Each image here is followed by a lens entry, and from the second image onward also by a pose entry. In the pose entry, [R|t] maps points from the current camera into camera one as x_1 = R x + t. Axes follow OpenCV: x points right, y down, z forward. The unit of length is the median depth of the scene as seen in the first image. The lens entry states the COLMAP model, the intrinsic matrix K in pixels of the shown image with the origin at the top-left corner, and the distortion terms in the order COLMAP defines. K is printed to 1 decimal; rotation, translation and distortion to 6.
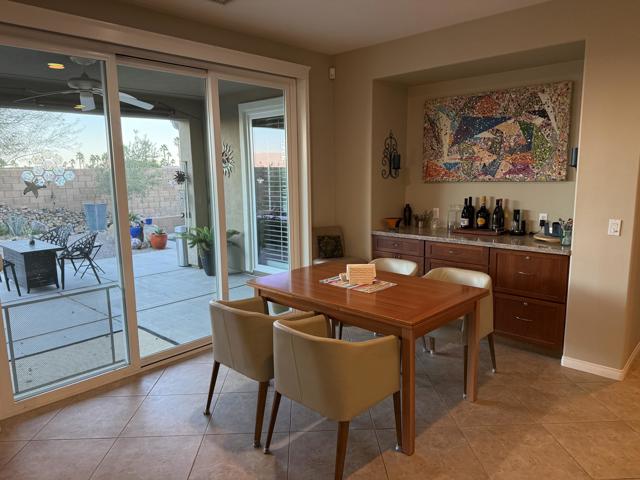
lens RADIAL K [[450.8, 0, 320.0], [0, 450.8, 240.0], [0, 0, 1]] dist [0.088877, -0.111189]
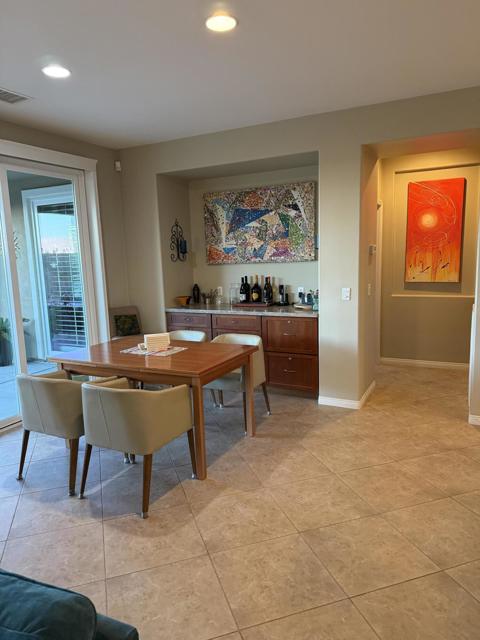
lens RADIAL K [[446.1, 0, 240.0], [0, 446.1, 320.0], [0, 0, 1]] dist [0.181444, -0.331318]
pose [[0.961136, -0.057378, 0.270048, -0.011435], [0.060449, 0.998167, -0.003064, 0.028506], [-0.269377, 0.019269, 0.962842, -0.153618]]
